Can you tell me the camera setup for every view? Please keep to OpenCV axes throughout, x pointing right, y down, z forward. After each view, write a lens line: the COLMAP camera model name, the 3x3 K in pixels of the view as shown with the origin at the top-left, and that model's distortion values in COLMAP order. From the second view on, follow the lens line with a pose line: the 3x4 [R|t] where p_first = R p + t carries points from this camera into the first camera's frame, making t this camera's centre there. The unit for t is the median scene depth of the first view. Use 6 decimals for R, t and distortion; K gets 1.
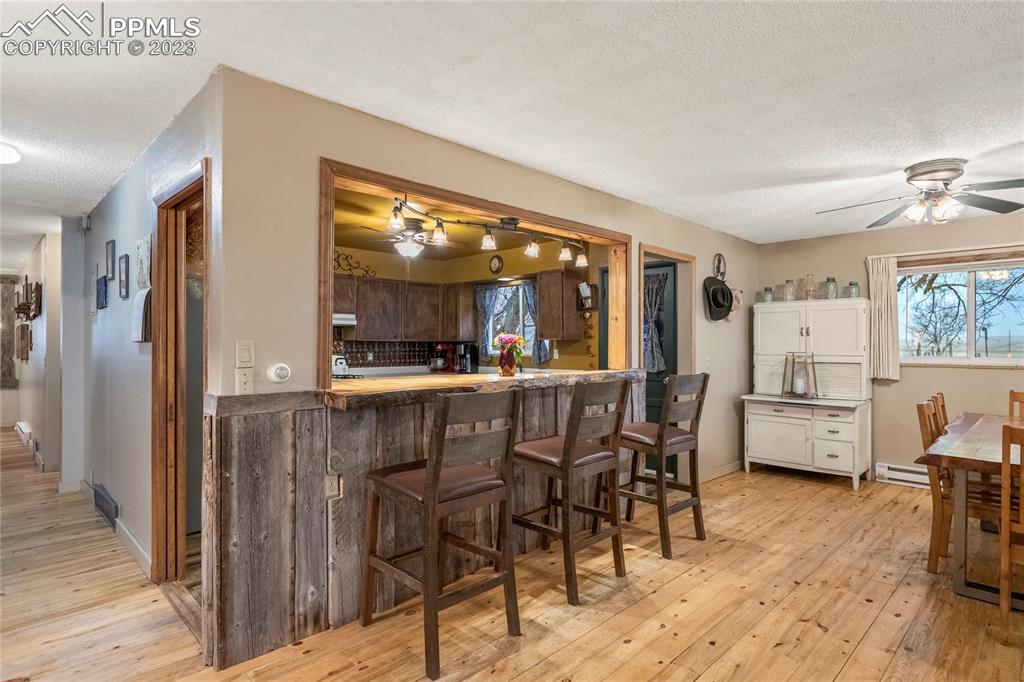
lens RADIAL K [[543.7, 0, 517.1], [0, 543.7, 343.9], [0, 0, 1]] dist [0.002521, -0.001117]
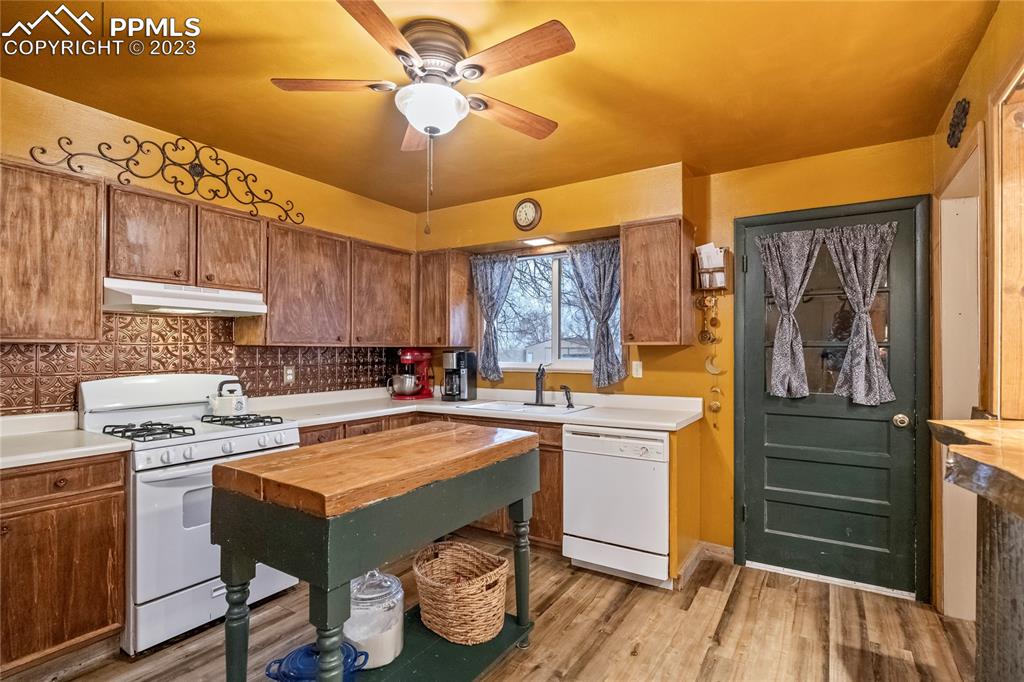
lens RADIAL K [[504.7, 0, 521.7], [0, 504.7, 346.3], [0, 0, 1]] dist [0.001707, -0.004654]
pose [[0.973515, 0.001786, 0.228617, -0.216259], [-0.000333, 0.999979, -0.006395, -0.002810], [-0.228623, 0.006150, 0.973496, 0.620121]]
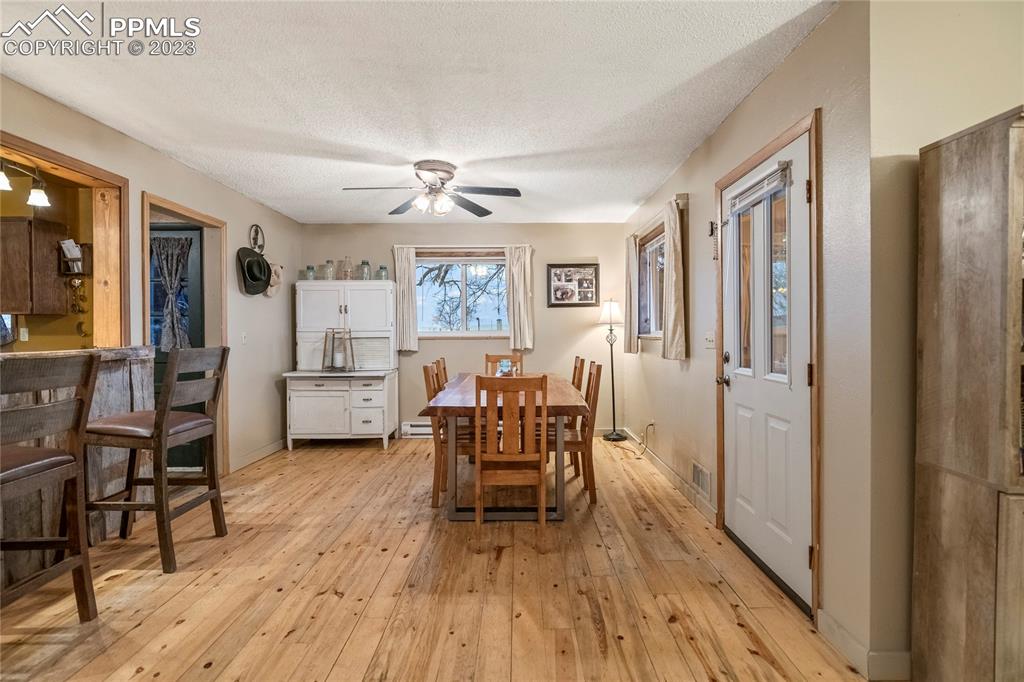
lens RADIAL K [[504.7, 0, 522.1], [0, 504.7, 332.7], [0, 0, 1]] dist [0.001707, -0.004654]
pose [[0.699367, -0.009721, 0.714697, 0.069996], [0.007481, 0.999952, 0.006280, 0.021290], [-0.714723, 0.000955, 0.699406, 0.059164]]
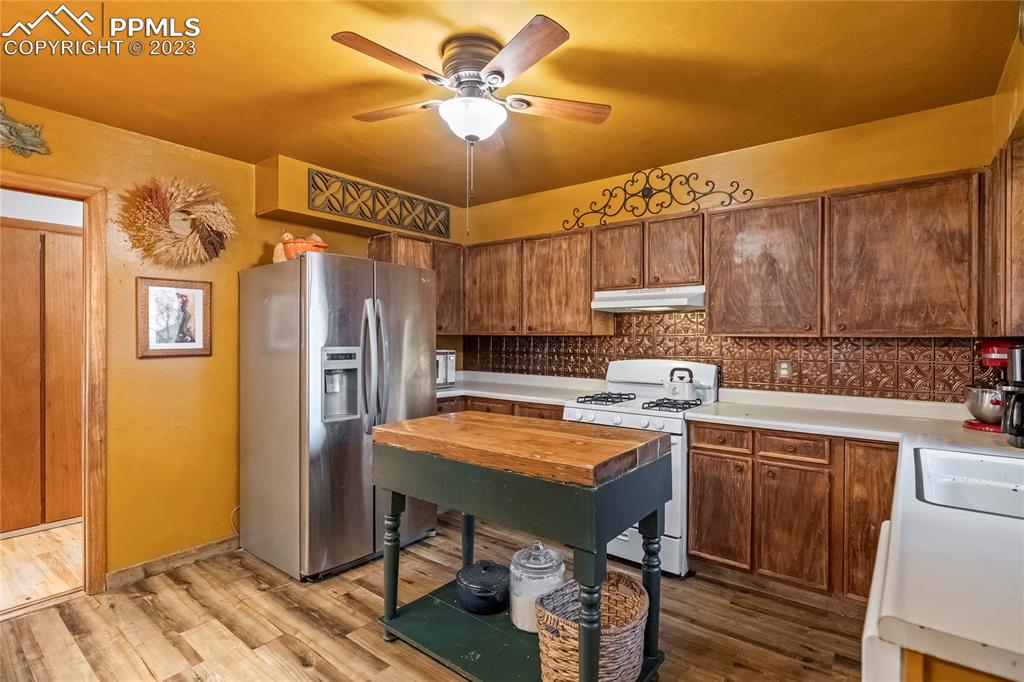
lens RADIAL K [[504.7, 0, 519.0], [0, 504.7, 338.3], [0, 0, 1]] dist [0.001707, -0.004654]
pose [[0.114582, 0.002959, -0.993409, 0.196842], [-0.001187, 0.999995, 0.002842, -0.006542], [0.993413, 0.000854, 0.114585, 0.976778]]
